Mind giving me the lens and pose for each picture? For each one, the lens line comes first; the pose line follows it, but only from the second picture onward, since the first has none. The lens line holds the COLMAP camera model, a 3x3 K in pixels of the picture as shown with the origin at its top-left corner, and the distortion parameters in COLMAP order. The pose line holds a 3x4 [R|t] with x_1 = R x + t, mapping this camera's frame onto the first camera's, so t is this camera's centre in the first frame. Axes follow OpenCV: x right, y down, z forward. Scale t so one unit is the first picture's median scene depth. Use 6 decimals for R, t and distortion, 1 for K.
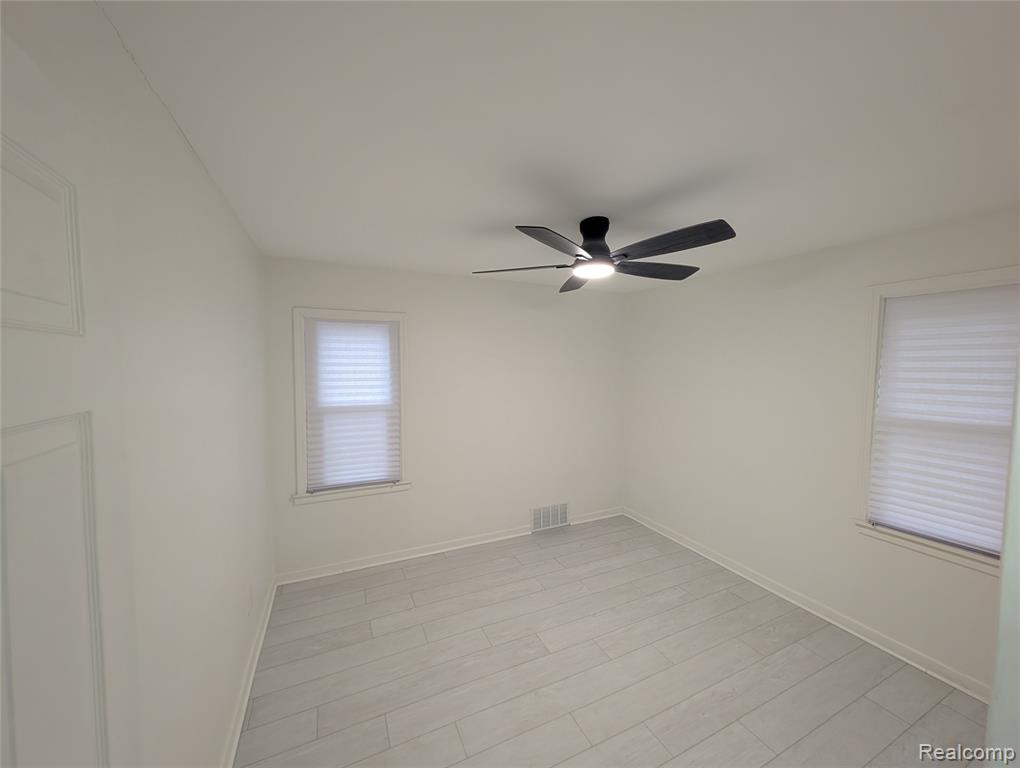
lens RADIAL K [[382.4, 0, 511.0], [0, 382.4, 377.9], [0, 0, 1]] dist [0.000799, -0.001475]
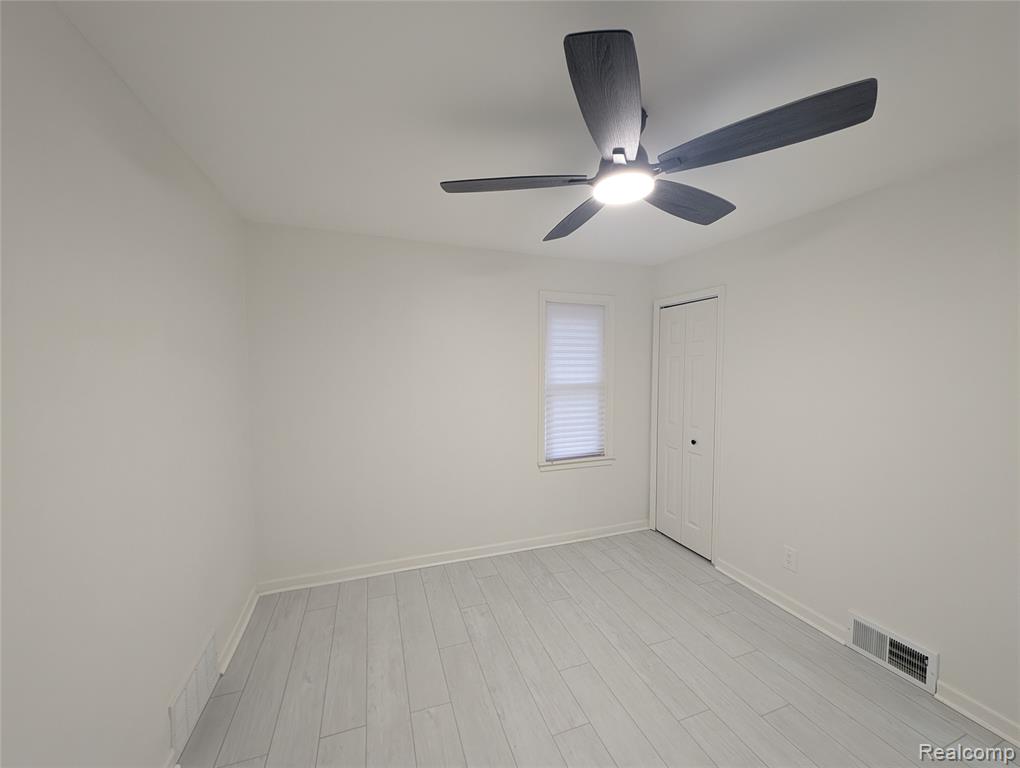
lens RADIAL K [[382.4, 0, 514.0], [0, 382.4, 377.8], [0, 0, 1]] dist [0.000799, -0.001475]
pose [[0.102218, -0.053985, 0.993296, -0.435372], [0.040127, 0.997937, 0.050108, -0.001212], [-0.993952, 0.034736, 0.104174, 0.949331]]
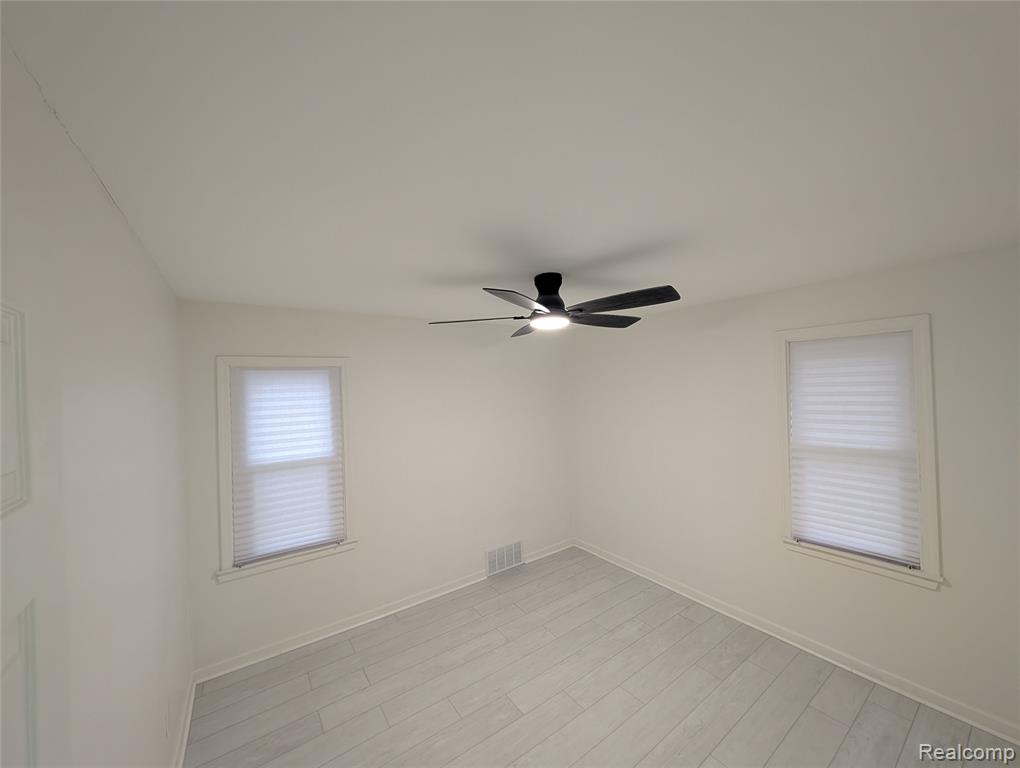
lens RADIAL K [[382.4, 0, 515.2], [0, 382.4, 382.6], [0, 0, 1]] dist [0.000799, -0.001475]
pose [[0.983719, -0.033254, 0.176610, -0.055149], [0.044121, 0.997343, -0.057967, -0.052809], [-0.174213, 0.064815, 0.982573, 0.004702]]
